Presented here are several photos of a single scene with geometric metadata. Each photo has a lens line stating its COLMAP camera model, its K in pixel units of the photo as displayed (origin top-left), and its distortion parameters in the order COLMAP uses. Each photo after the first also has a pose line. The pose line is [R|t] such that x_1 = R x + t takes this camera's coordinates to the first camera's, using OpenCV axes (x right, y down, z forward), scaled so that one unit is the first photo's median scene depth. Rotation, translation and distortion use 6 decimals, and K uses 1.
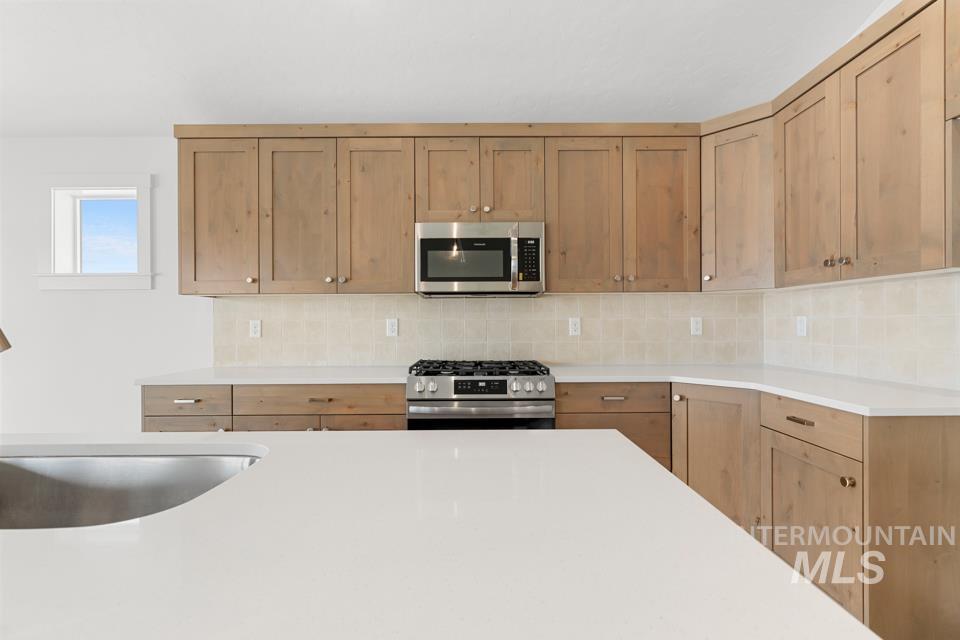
lens RADIAL K [[427.2, 0, 483.6], [0, 427.2, 323.6], [0, 0, 1]] dist [-0.009919, -0.001068]
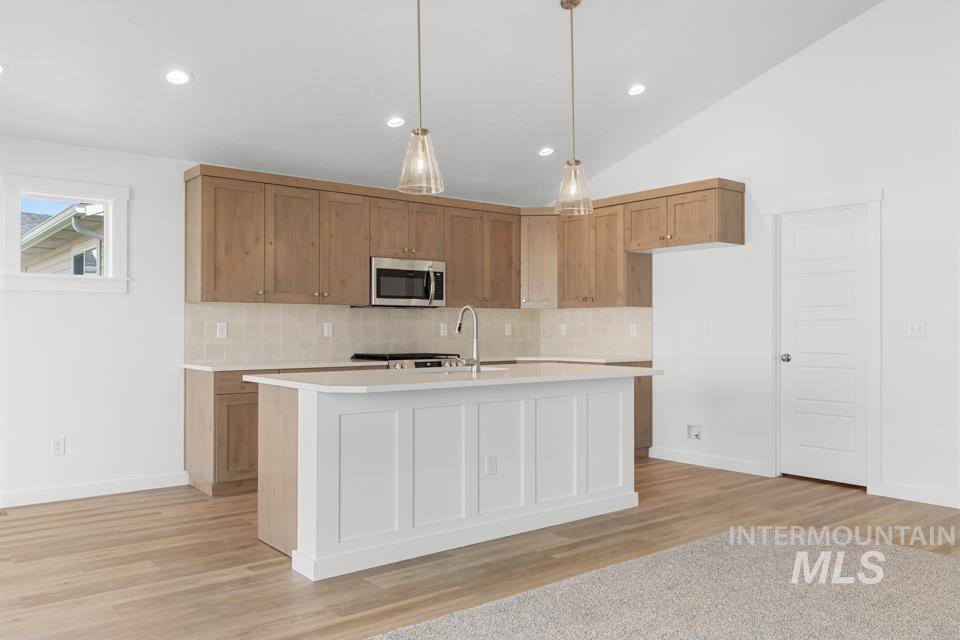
lens RADIAL K [[739.7, 0, 492.7], [0, 739.7, 322.6], [0, 0, 1]] dist [-0.007079, 0.002899]
pose [[0.776238, 0.010020, 0.630361, -1.405480], [-0.003084, 0.999922, -0.012096, 0.015432], [-0.630433, 0.007445, 0.776208, -1.185994]]
